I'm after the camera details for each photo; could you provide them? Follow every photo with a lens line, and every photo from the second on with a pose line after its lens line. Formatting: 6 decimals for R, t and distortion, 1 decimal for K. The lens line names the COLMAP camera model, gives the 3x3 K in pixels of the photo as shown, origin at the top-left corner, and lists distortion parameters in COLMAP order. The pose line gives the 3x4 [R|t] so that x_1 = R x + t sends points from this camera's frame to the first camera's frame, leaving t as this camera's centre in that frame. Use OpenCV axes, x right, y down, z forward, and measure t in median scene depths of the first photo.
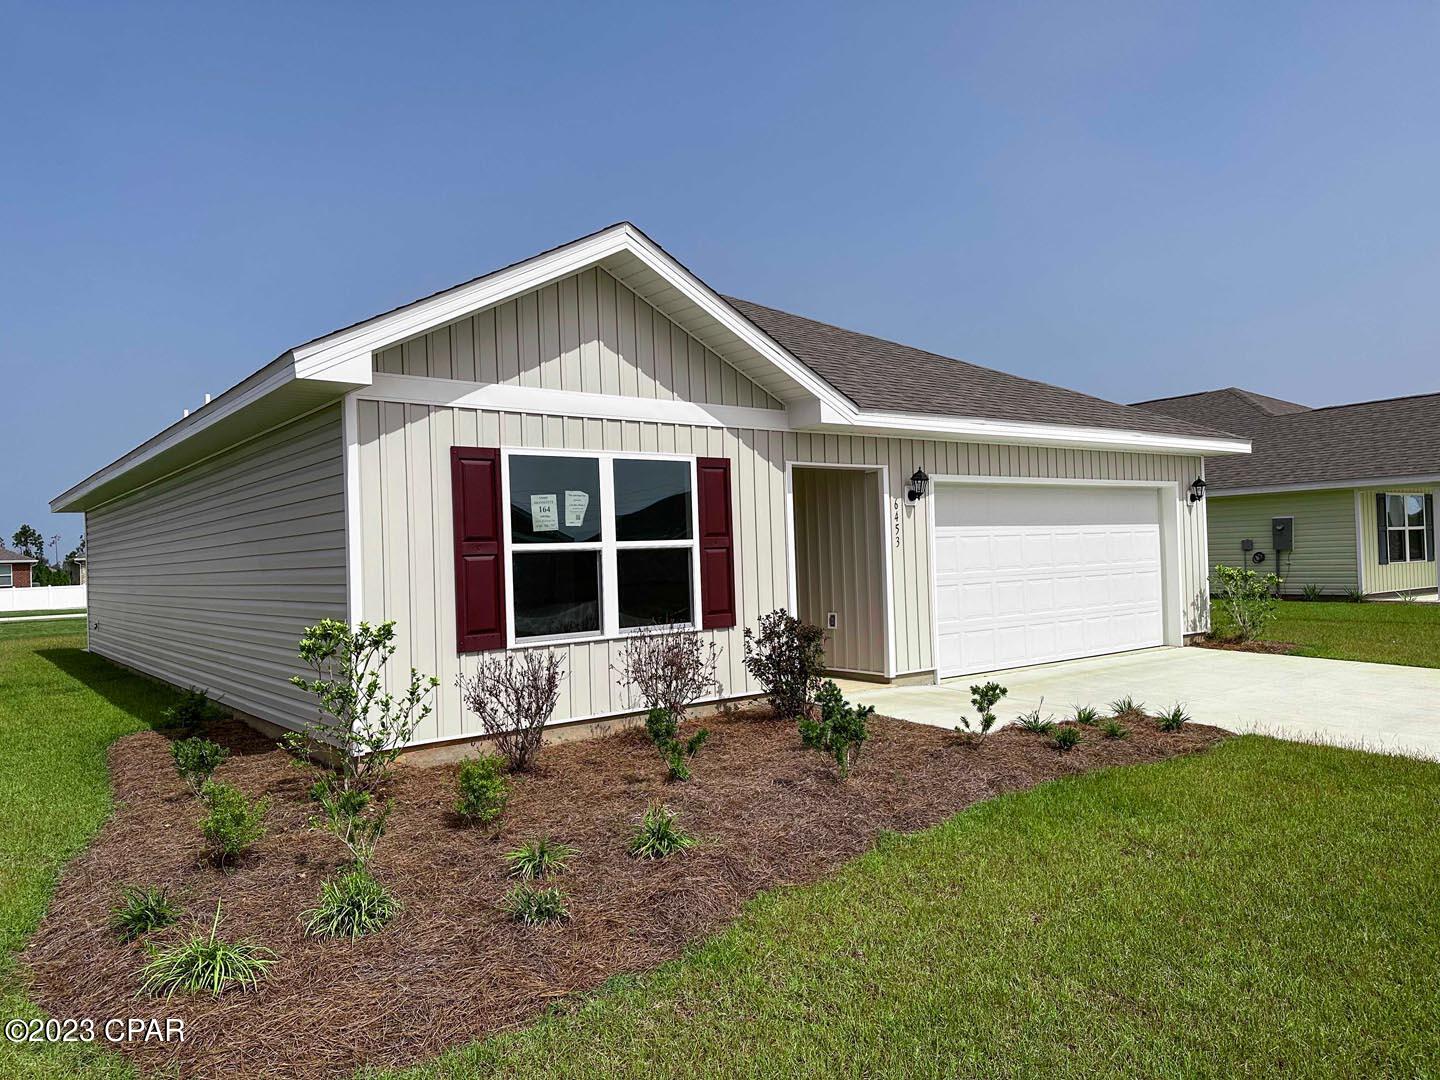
lens RADIAL K [[990.3, 0, 720.0], [0, 990.3, 540.0], [0, 0, 1]] dist [0.189070, -0.300923]
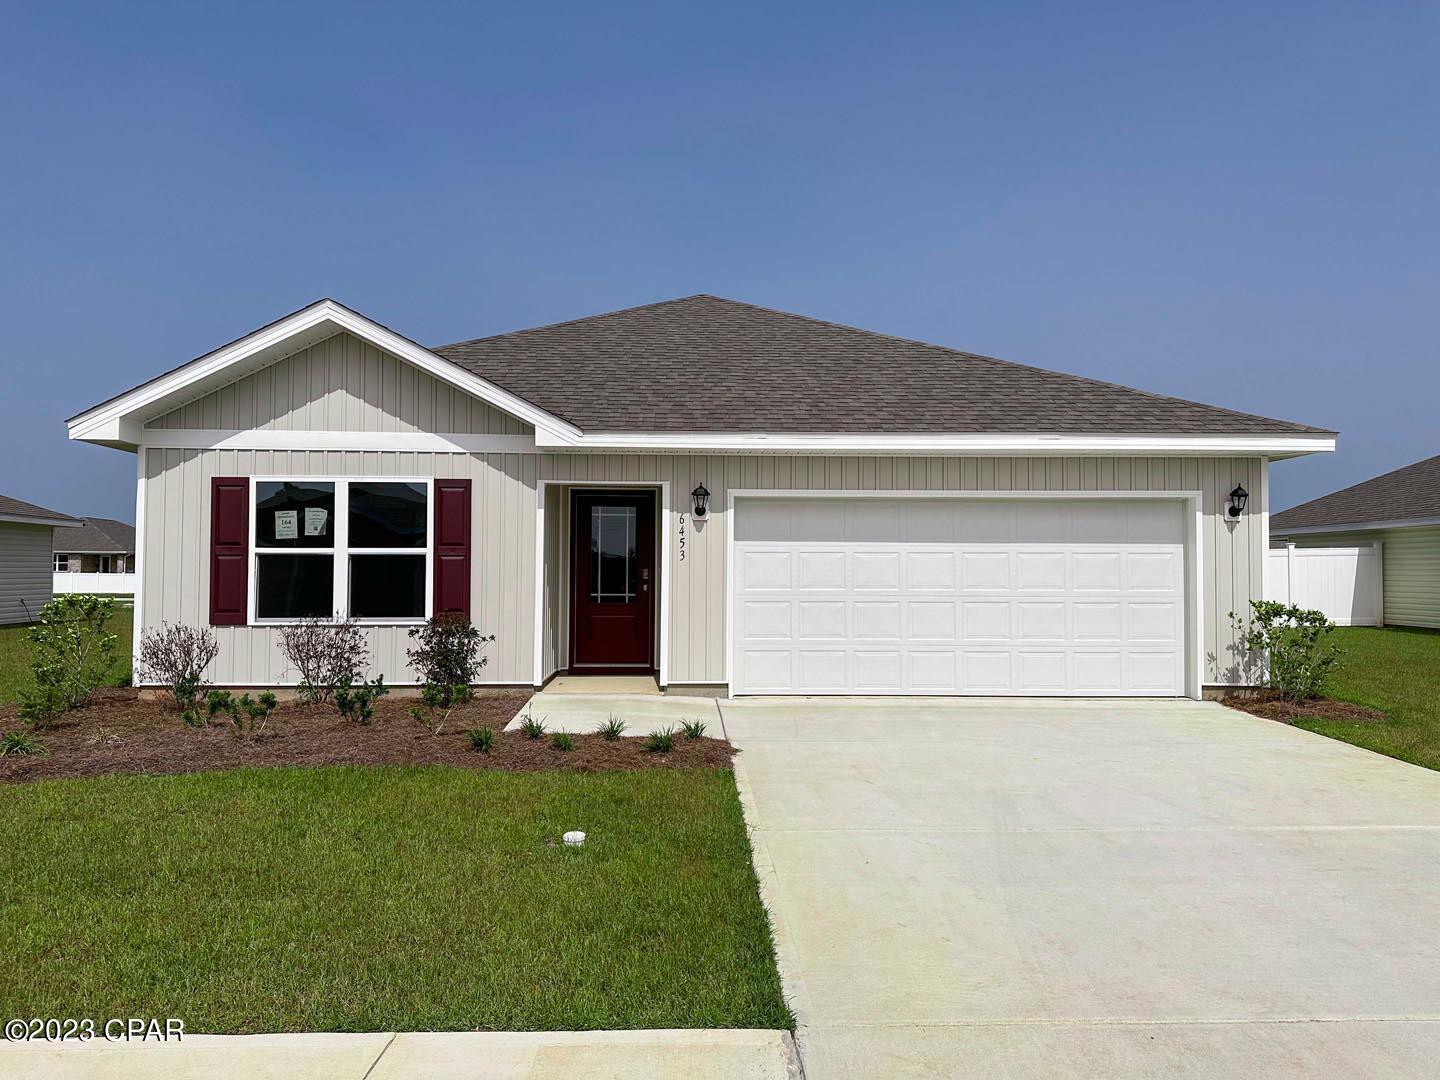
lens RADIAL K [[990.3, 0, 720.0], [0, 990.3, 540.0], [0, 0, 1]] dist [0.189070, -0.300923]
pose [[0.809700, 0.017354, -0.586587, 0.964886], [-0.021145, 0.999776, 0.000389, -0.017944], [0.586463, 0.012089, 0.809886, 0.225578]]
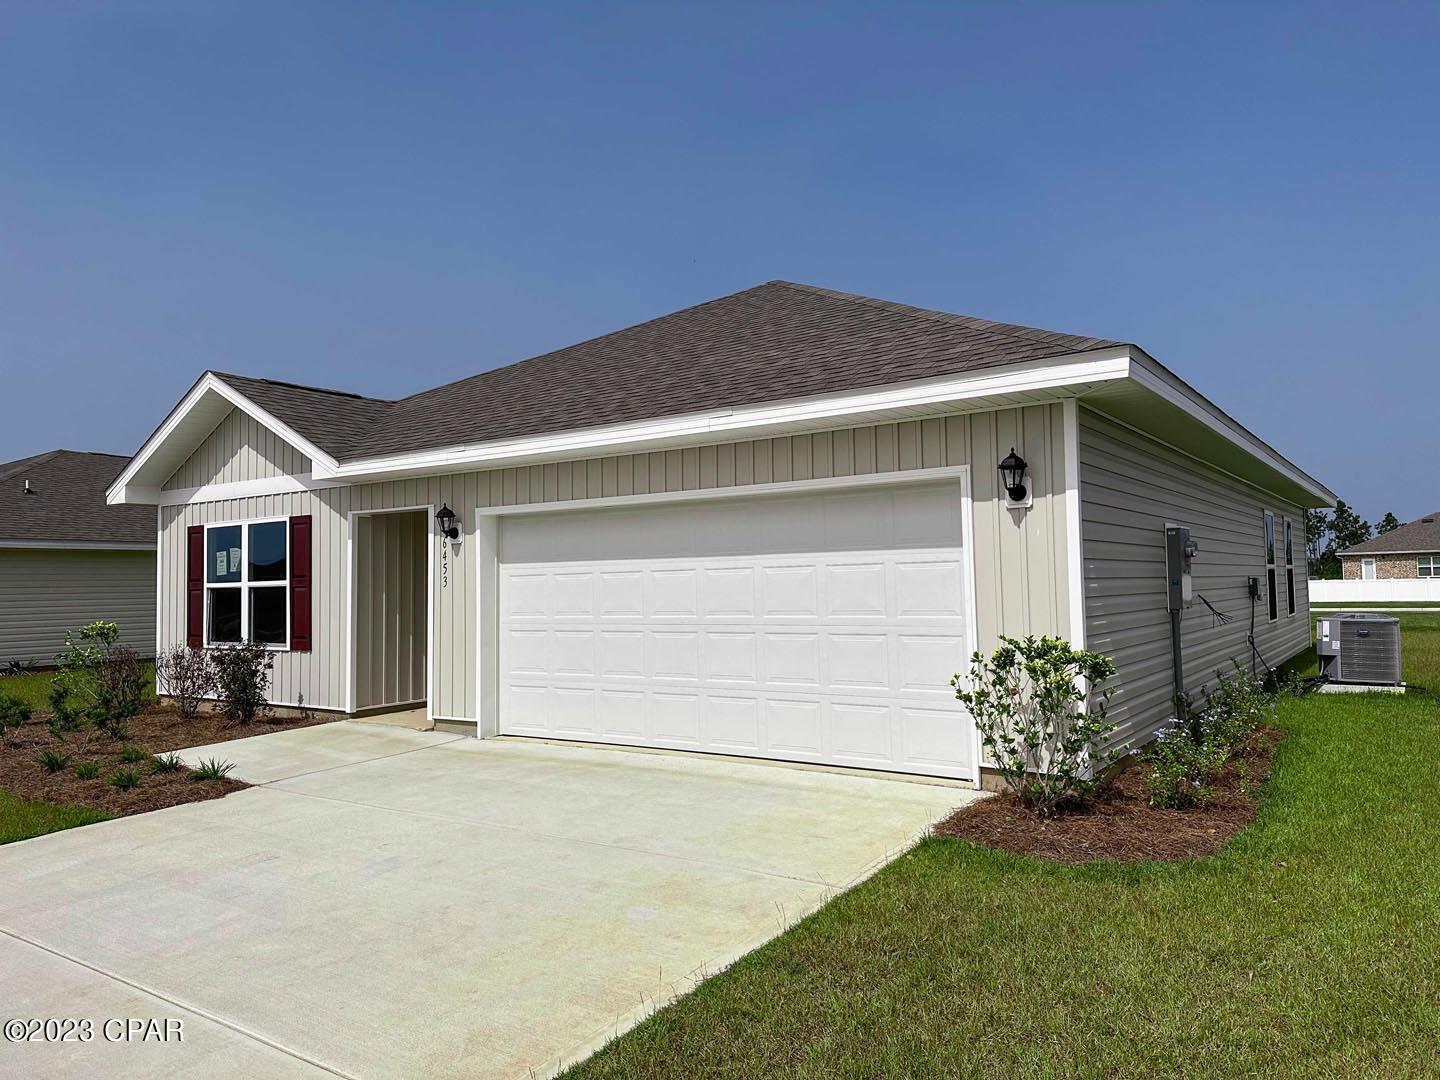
lens RADIAL K [[990.3, 0, 720.0], [0, 990.3, 540.0], [0, 0, 1]] dist [0.189070, -0.300923]
pose [[0.289088, -0.014228, -0.957197, 1.415554], [0.025553, 0.999648, -0.007142, -0.029490], [0.956961, -0.022395, 0.289350, 1.156279]]
